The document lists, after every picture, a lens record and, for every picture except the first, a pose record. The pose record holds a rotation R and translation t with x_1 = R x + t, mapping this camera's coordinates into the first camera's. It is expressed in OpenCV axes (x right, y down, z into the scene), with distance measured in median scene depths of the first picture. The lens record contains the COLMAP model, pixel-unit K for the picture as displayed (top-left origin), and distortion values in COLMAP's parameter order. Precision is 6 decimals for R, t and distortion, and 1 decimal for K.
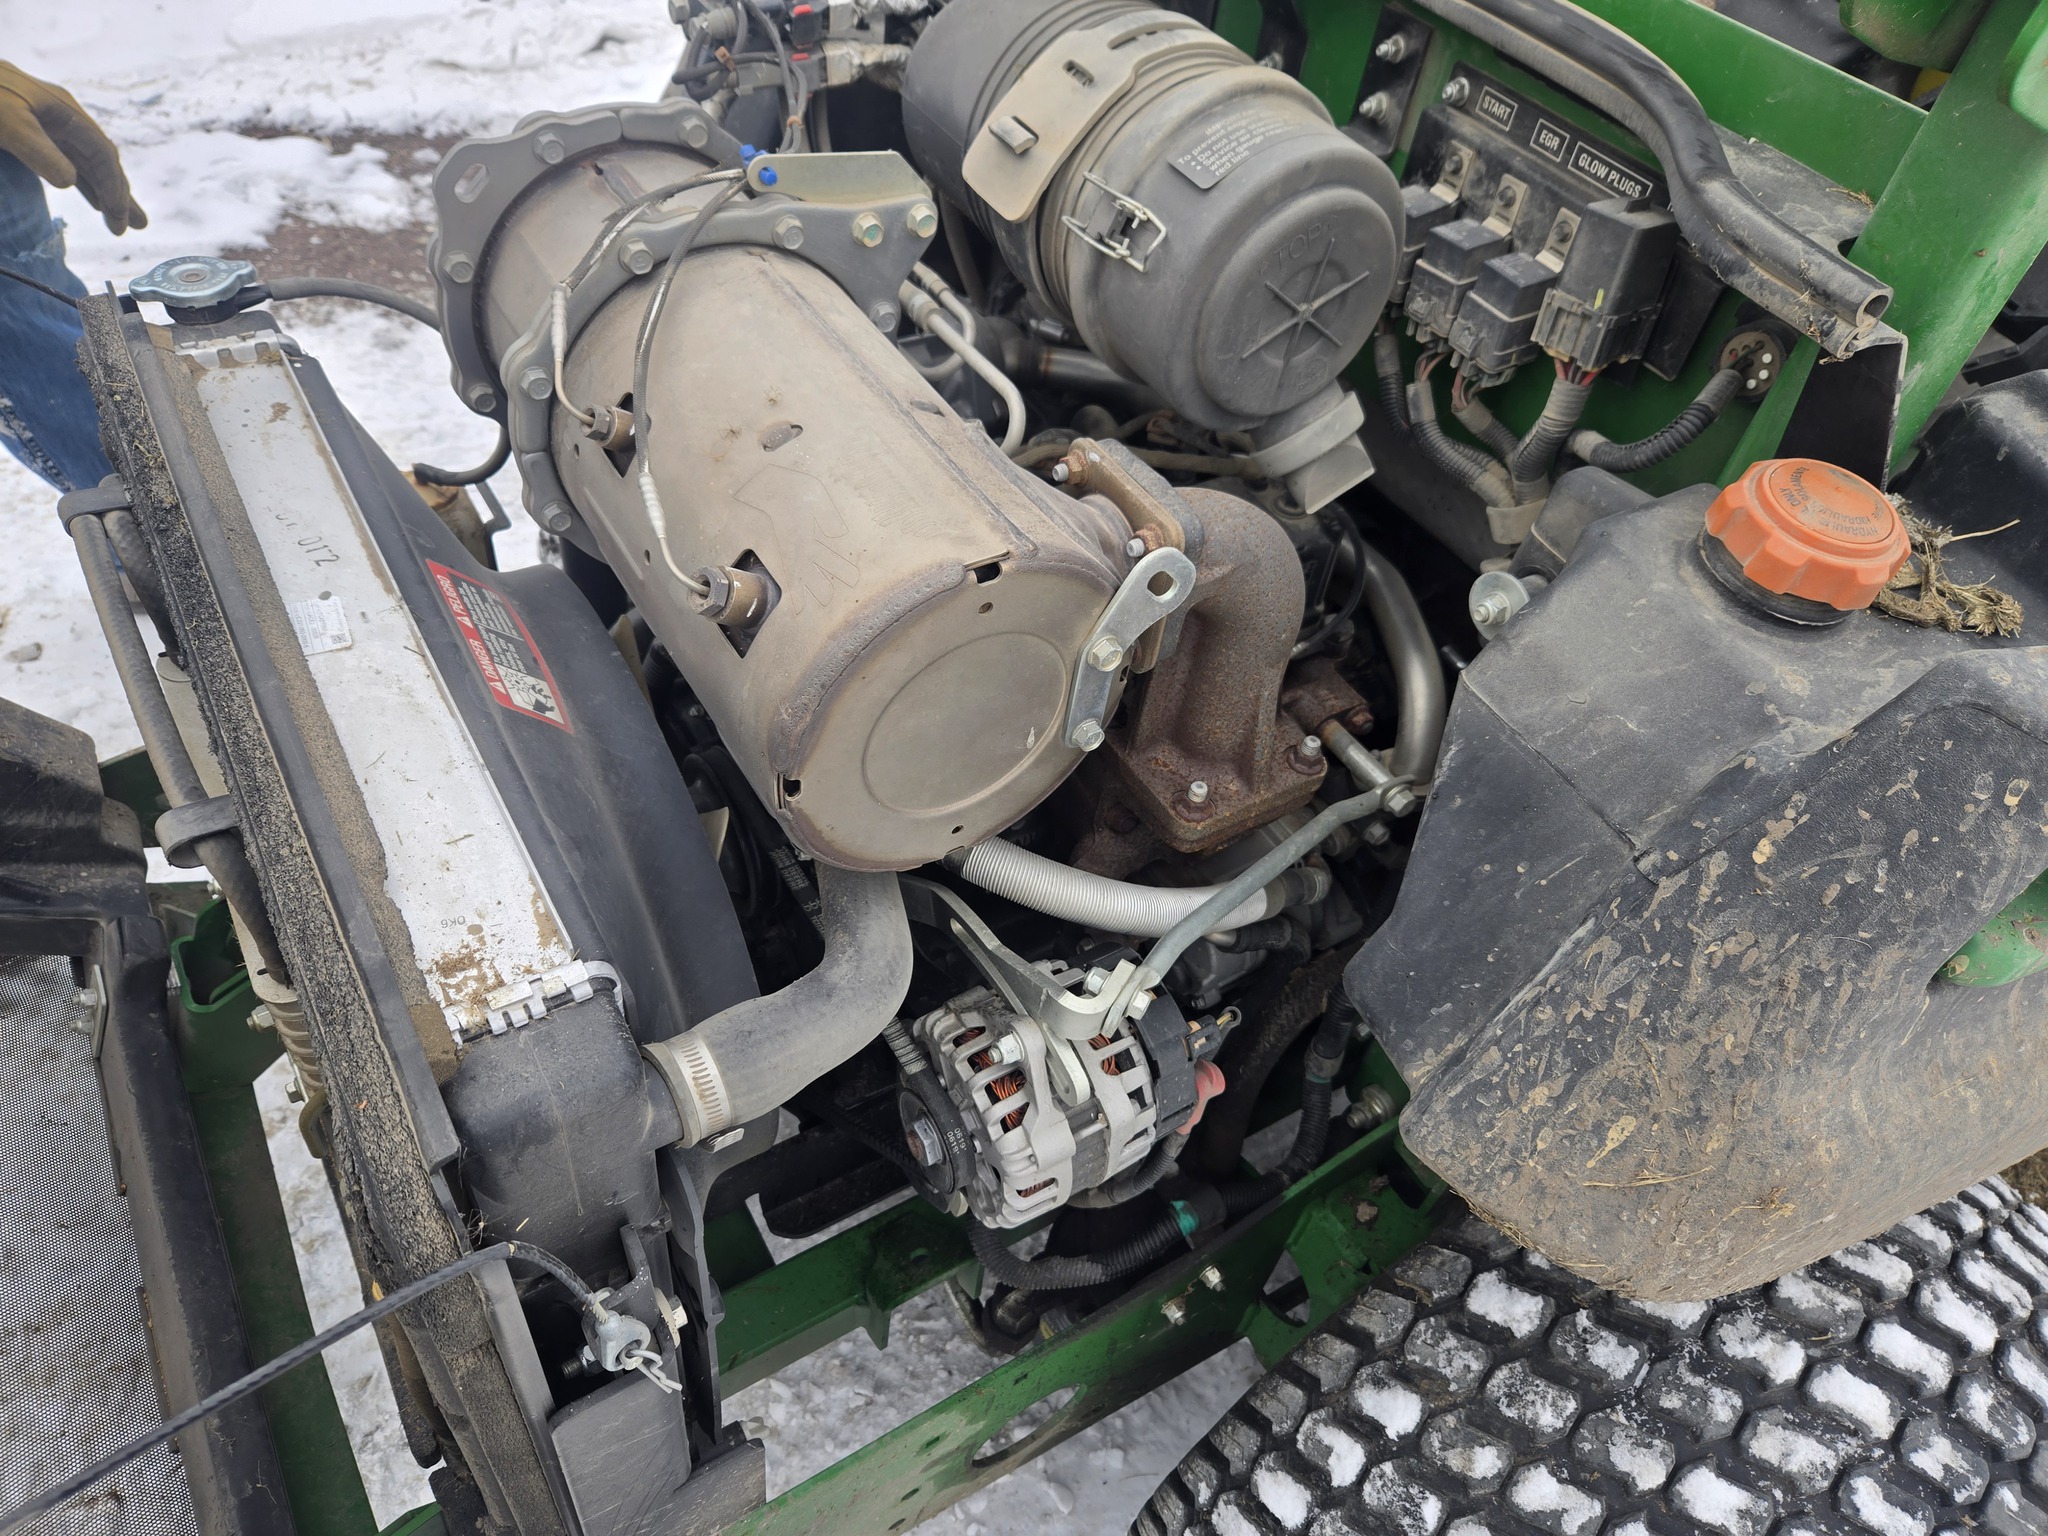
lens RADIAL K [[1375.4, 0, 1012.8], [0, 1375.4, 787.0], [0, 0, 1]] dist [0.074765, -0.064430]
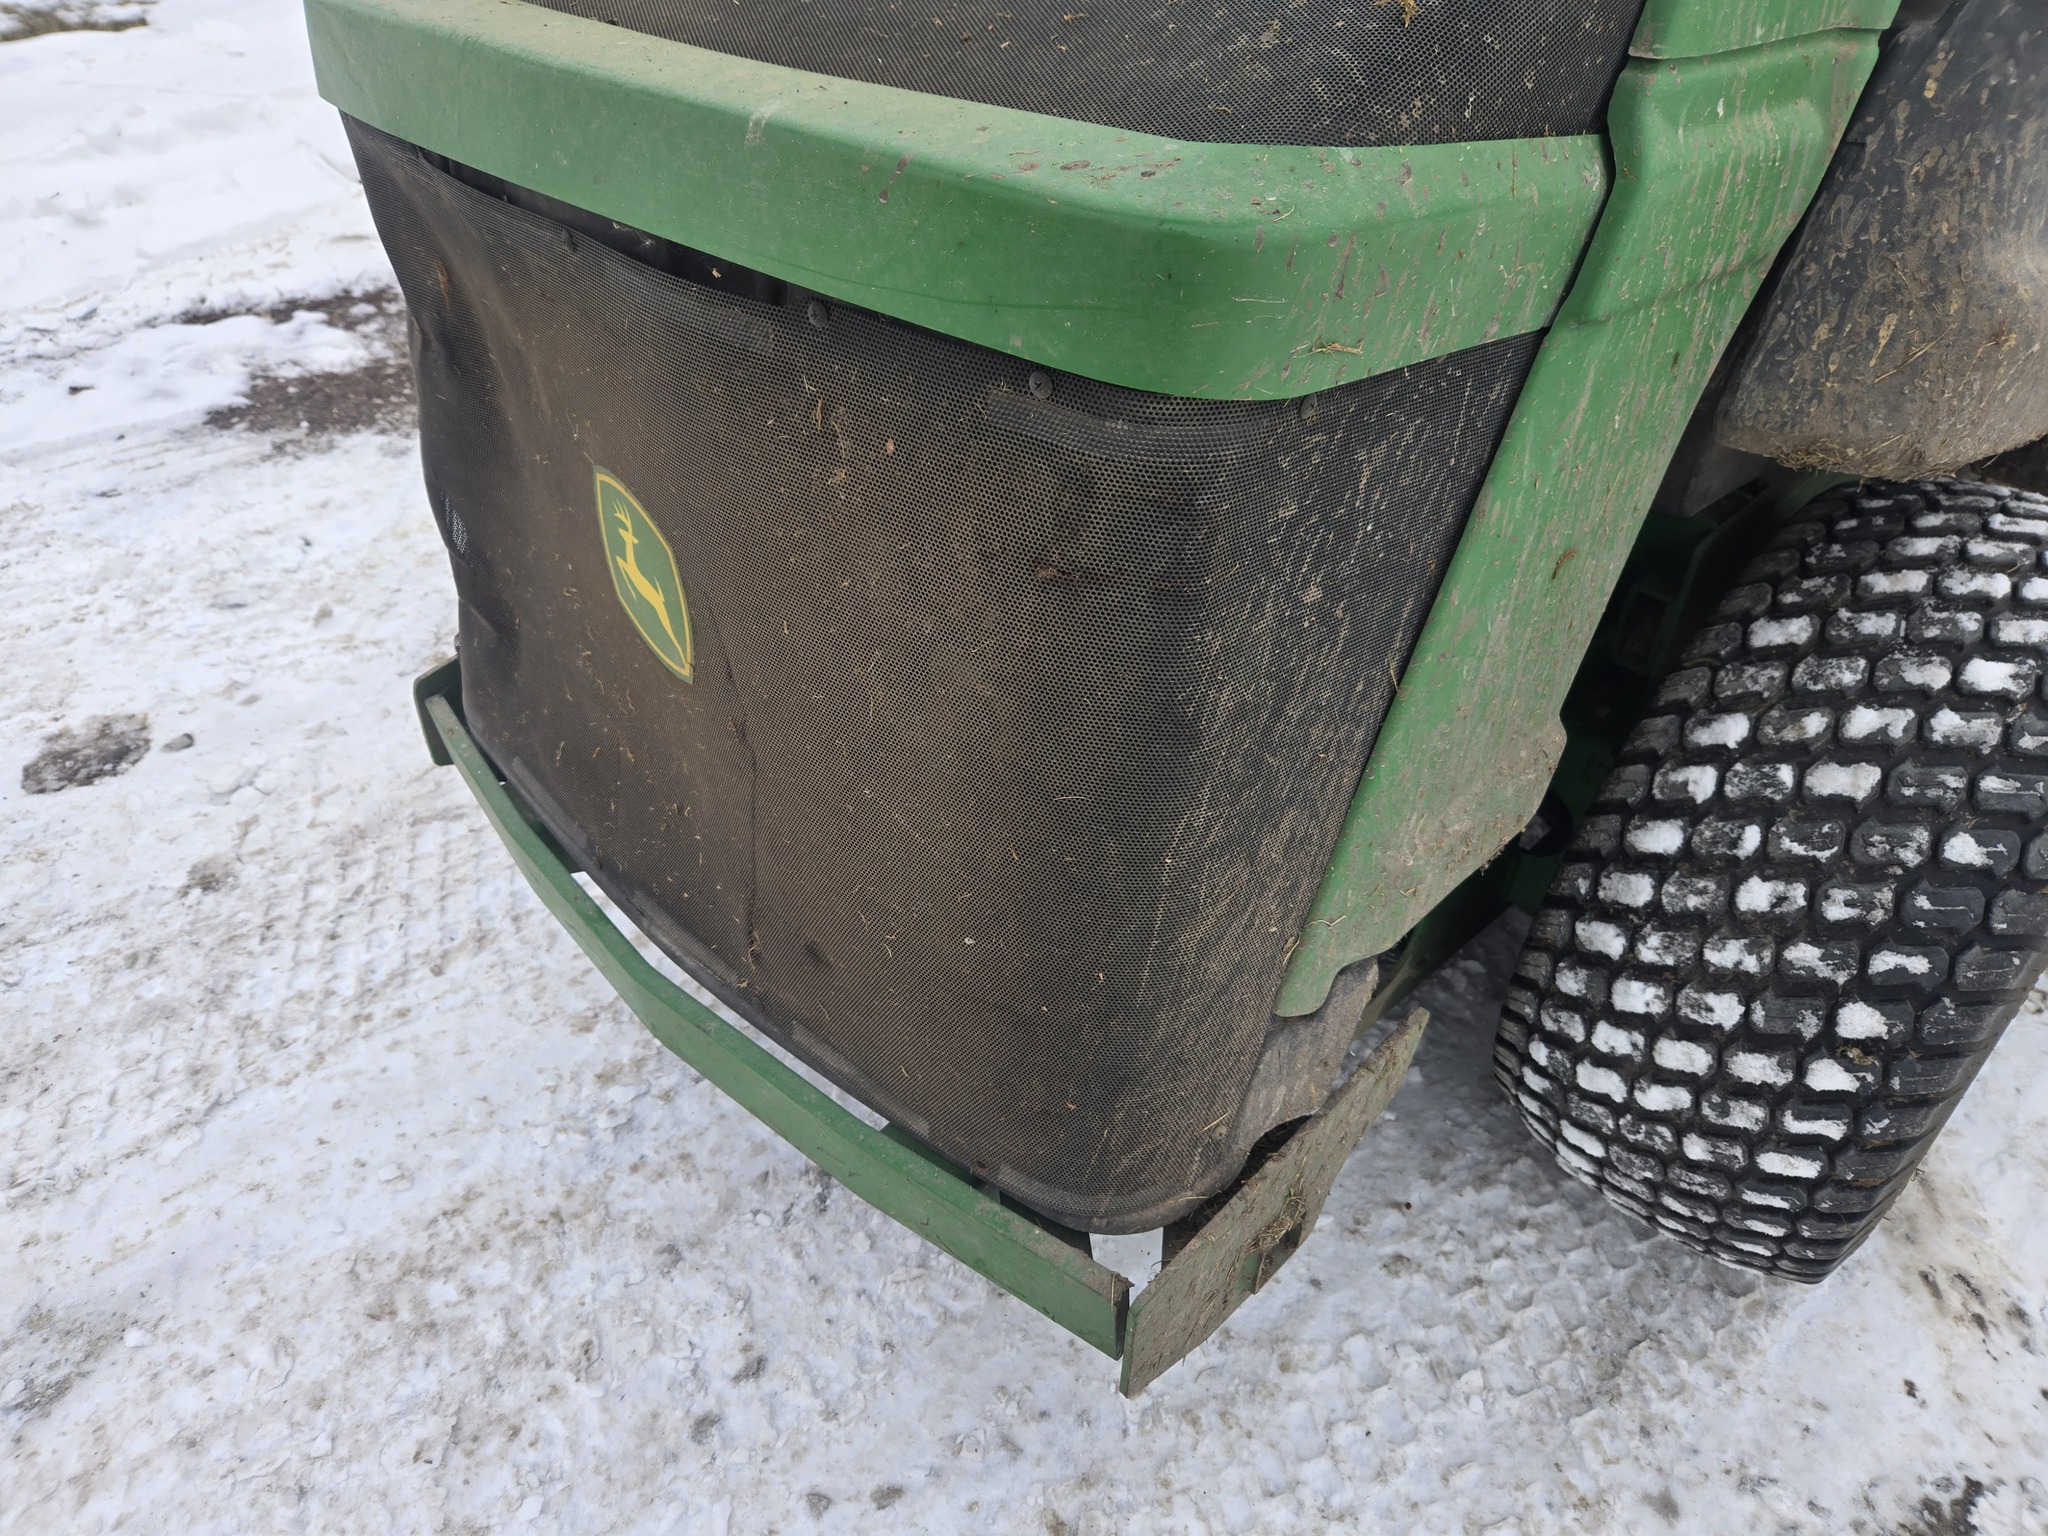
lens RADIAL K [[1375.4, 0, 1000.3], [0, 1375.4, 778.3], [0, 0, 1]] dist [0.074765, -0.064430]
pose [[0.964032, -0.244535, 0.104138, -0.539029], [0.254447, 0.962337, -0.095733, 0.461941], [-0.076806, 0.118787, 0.989945, -0.224498]]
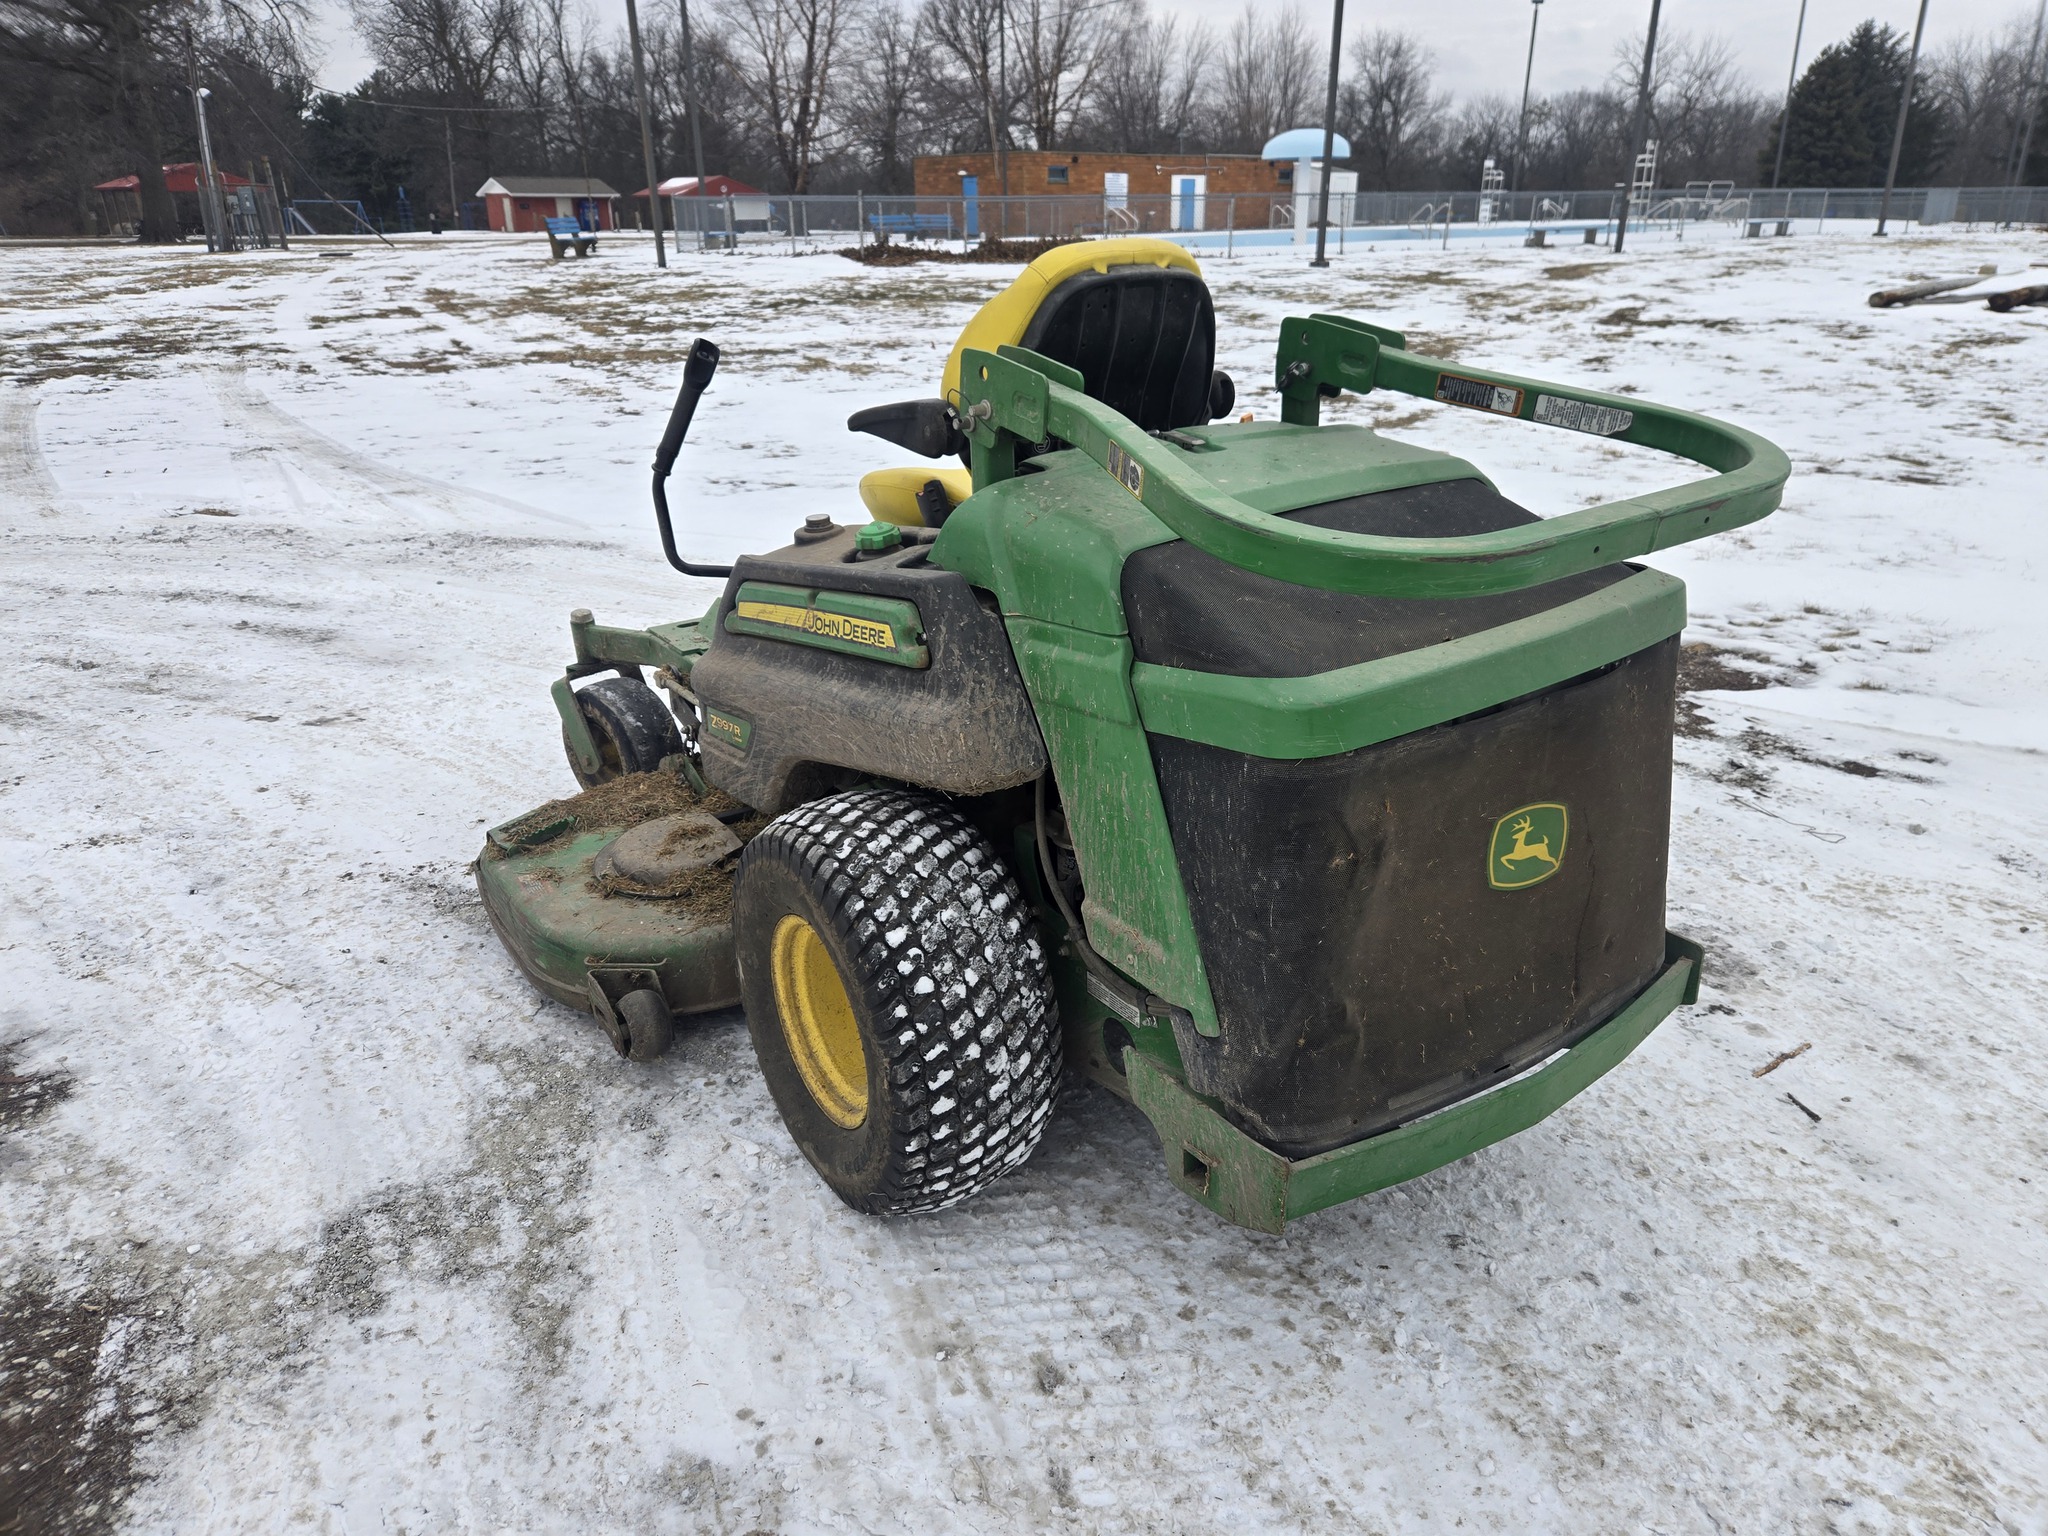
lens RADIAL K [[1375.4, 0, 1040.2], [0, 1375.4, 745.0], [0, 0, 1]] dist [0.074765, -0.064430]
pose [[-0.063828, -0.470413, 0.880135, -2.768714], [0.744829, 0.564518, 0.355738, -1.577979], [-0.664196, 0.678256, 0.314345, 0.636952]]
